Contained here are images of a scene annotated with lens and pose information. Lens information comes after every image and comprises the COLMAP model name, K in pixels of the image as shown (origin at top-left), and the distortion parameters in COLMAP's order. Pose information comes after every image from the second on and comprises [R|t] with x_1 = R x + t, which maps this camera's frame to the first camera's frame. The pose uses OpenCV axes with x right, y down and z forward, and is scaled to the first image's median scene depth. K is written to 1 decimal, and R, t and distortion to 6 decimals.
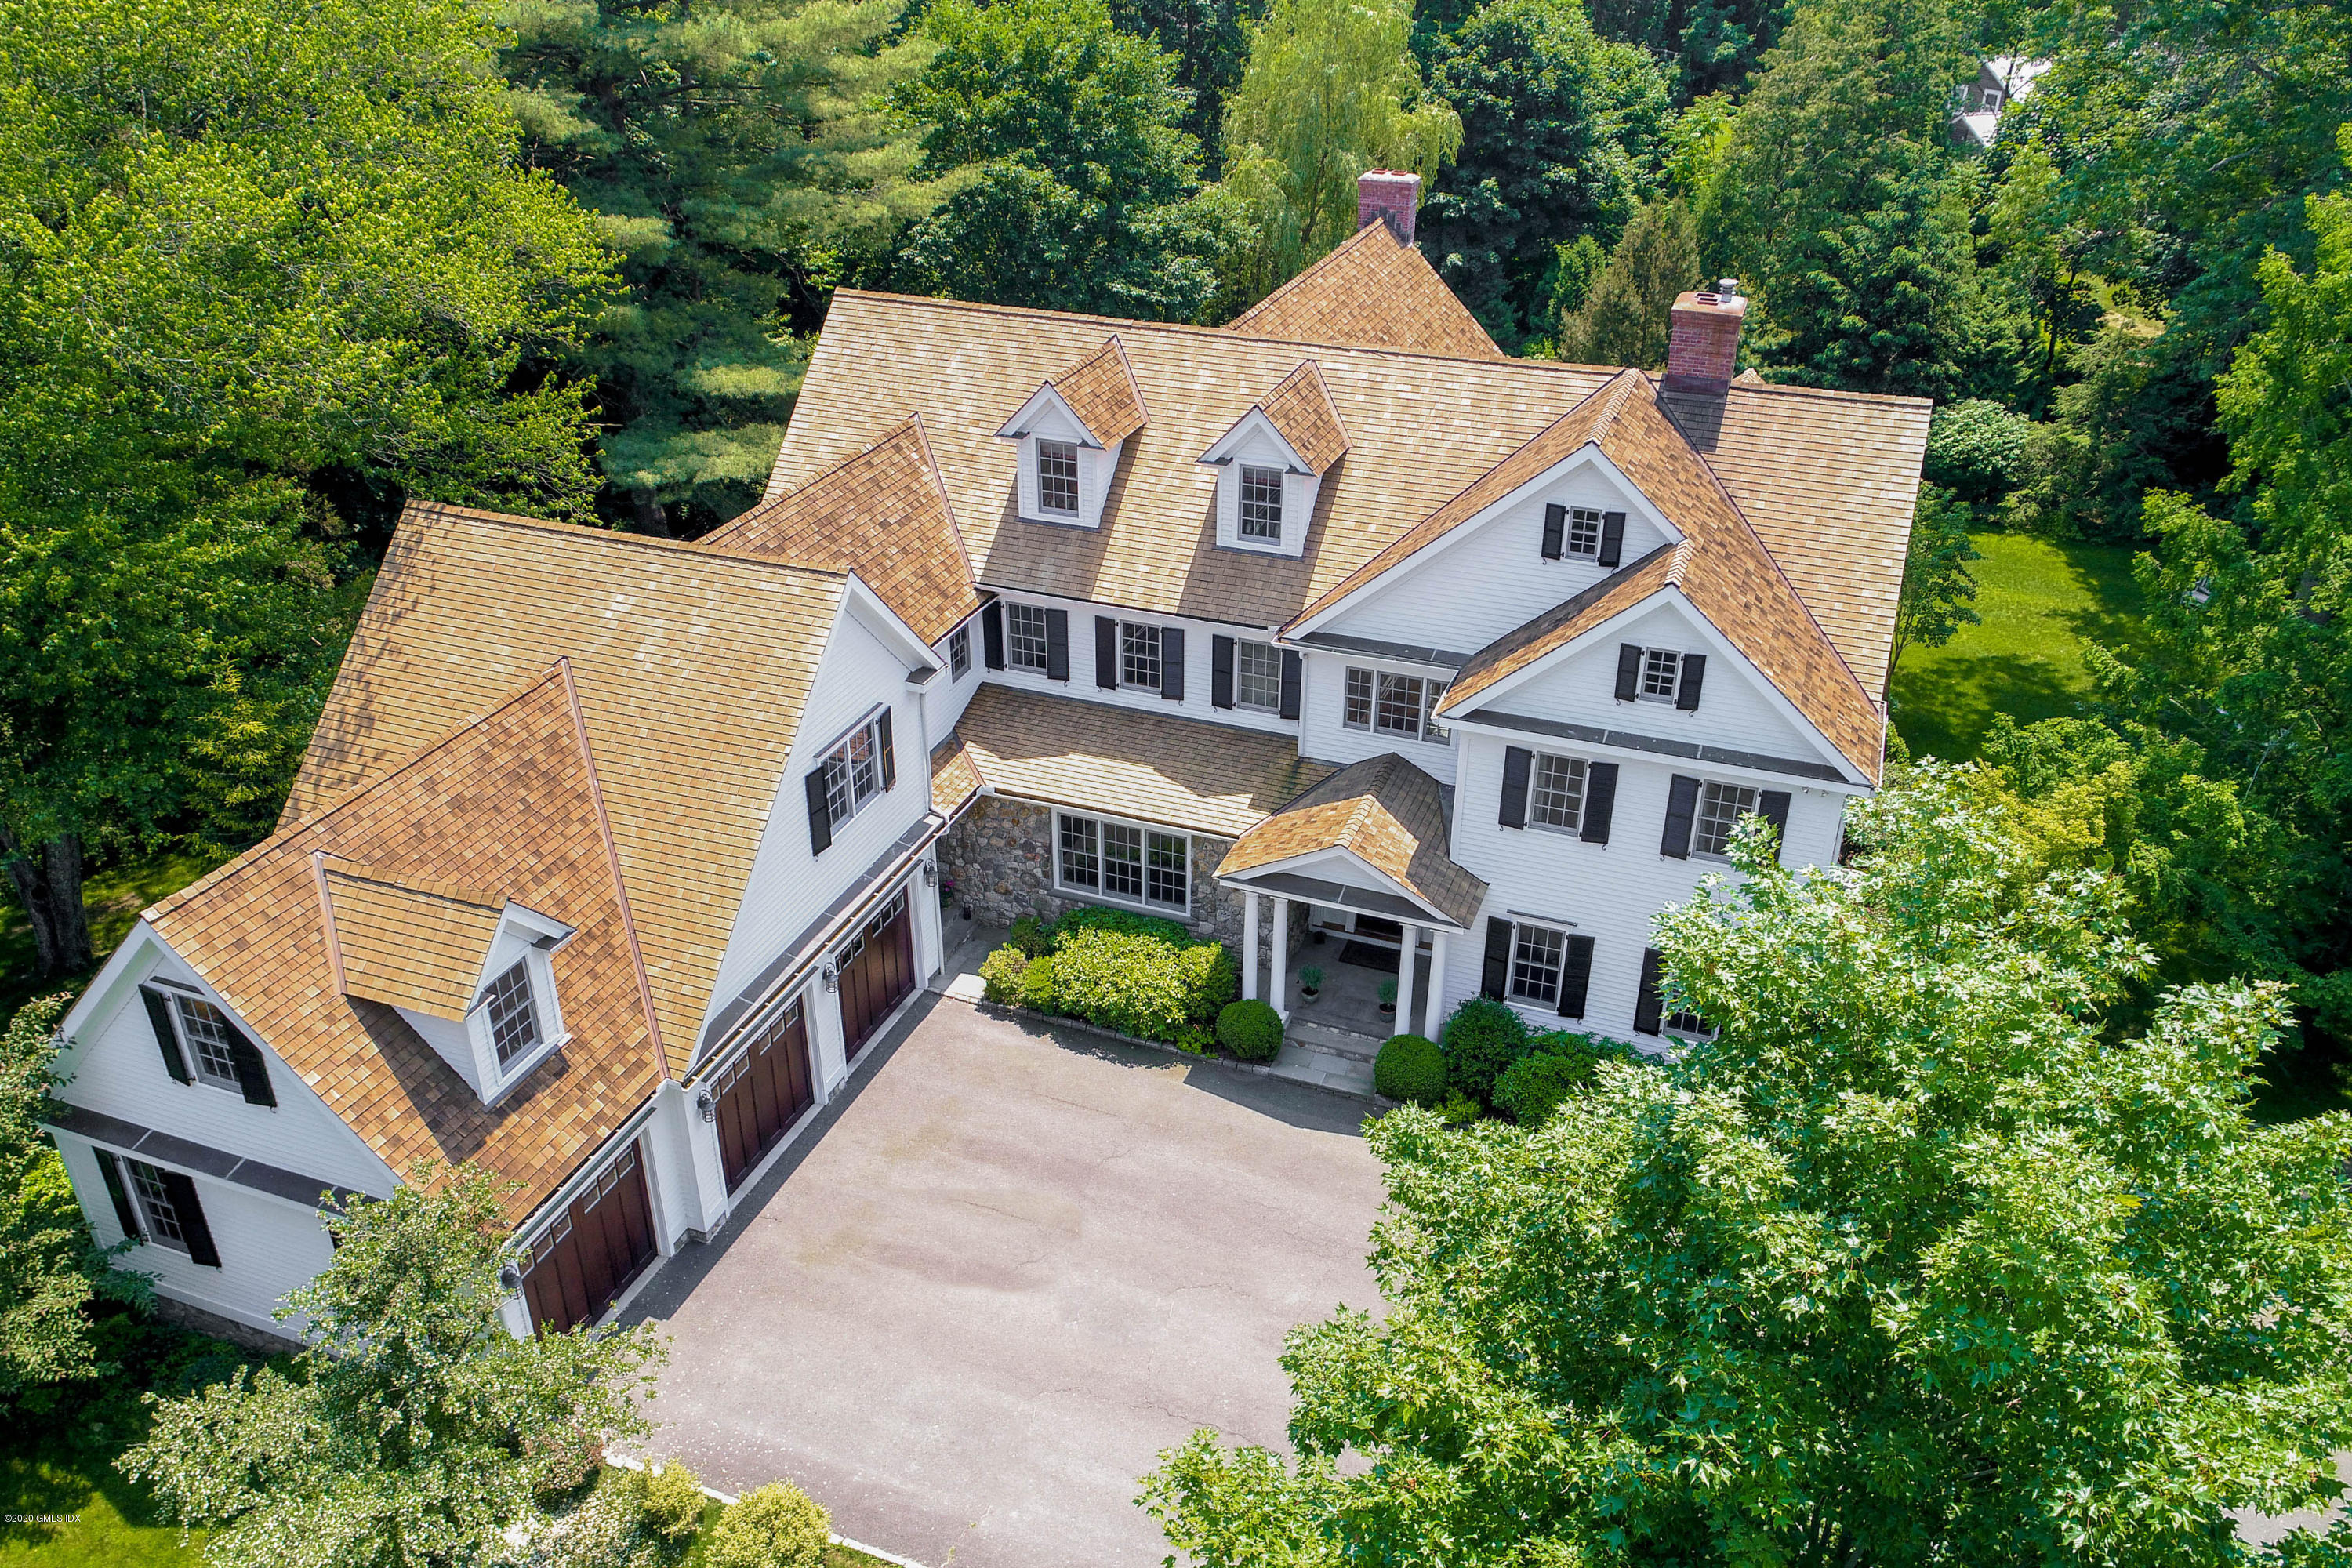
lens RADIAL K [[1643.8, 0, 1167.7], [0, 1643.8, 773.0], [0, 0, 1]] dist [0.000245, -0.004789]
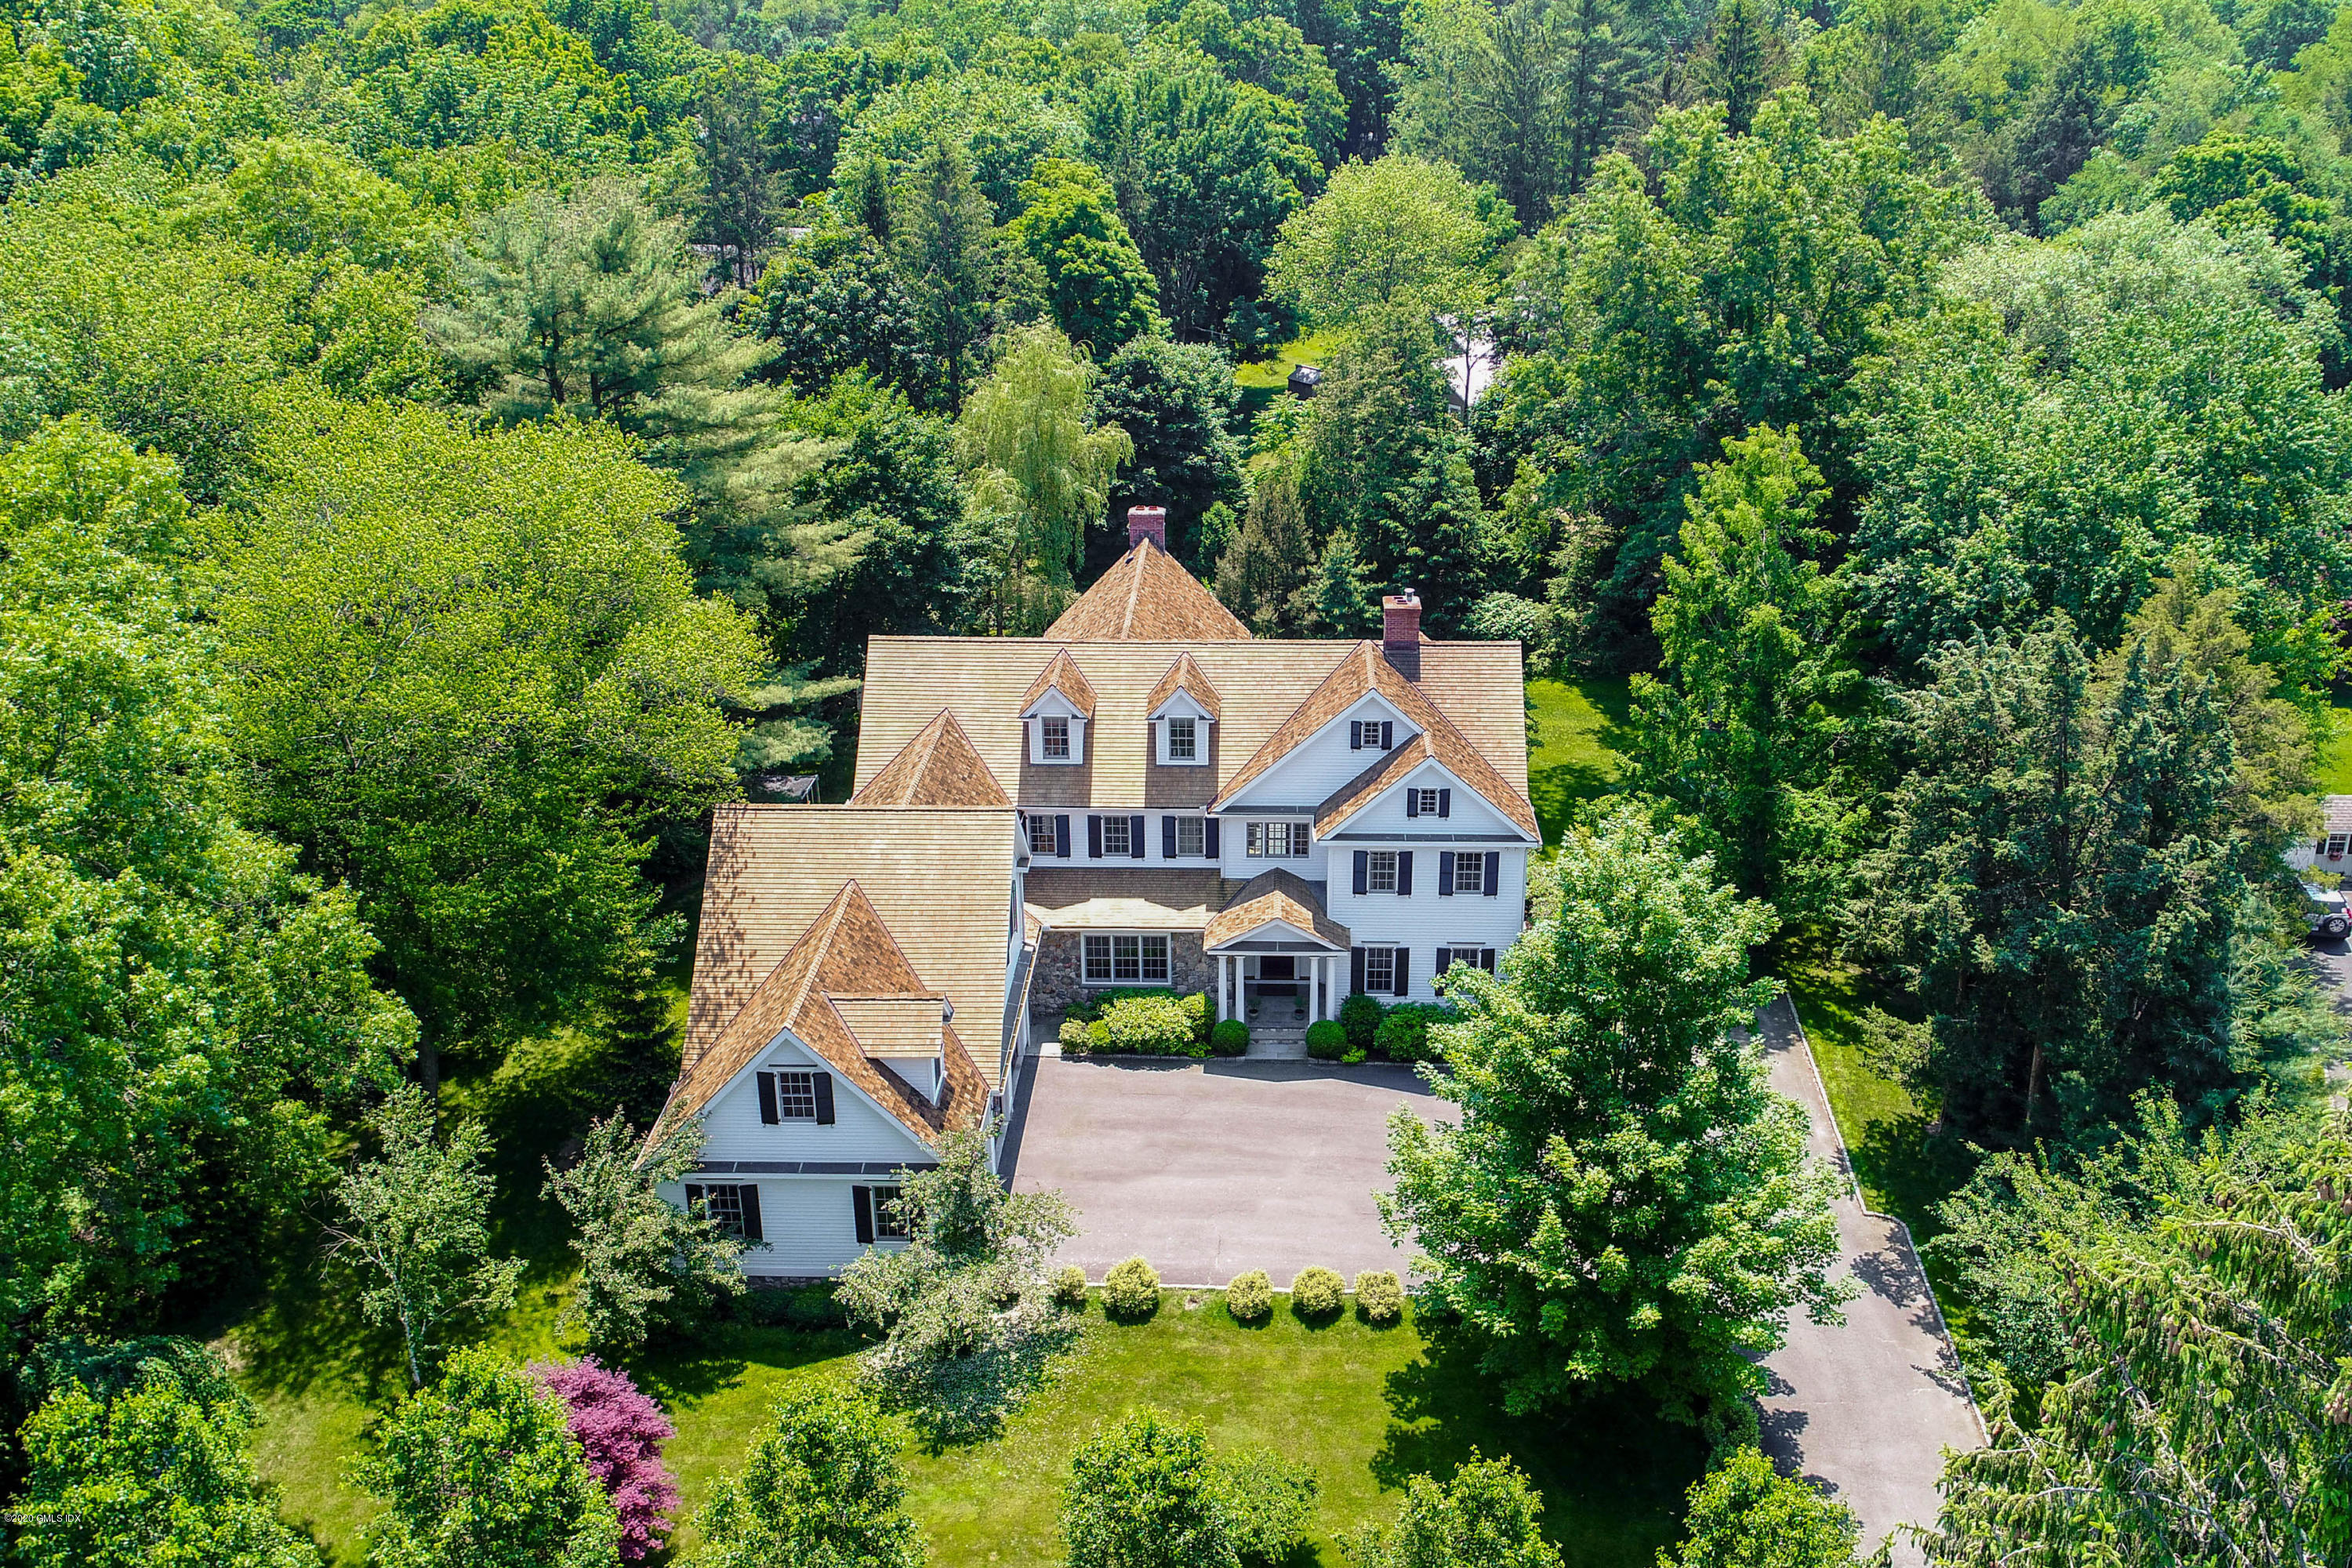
lens RADIAL K [[1643.8, 0, 1185.1], [0, 1643.8, 785.5], [0, 0, 1]] dist [0.000245, -0.004789]
pose [[0.951811, -0.136811, 0.274478, -0.423537], [0.163318, 0.983638, -0.076052, 0.018848], [-0.259582, 0.117214, 0.958581, -0.664378]]
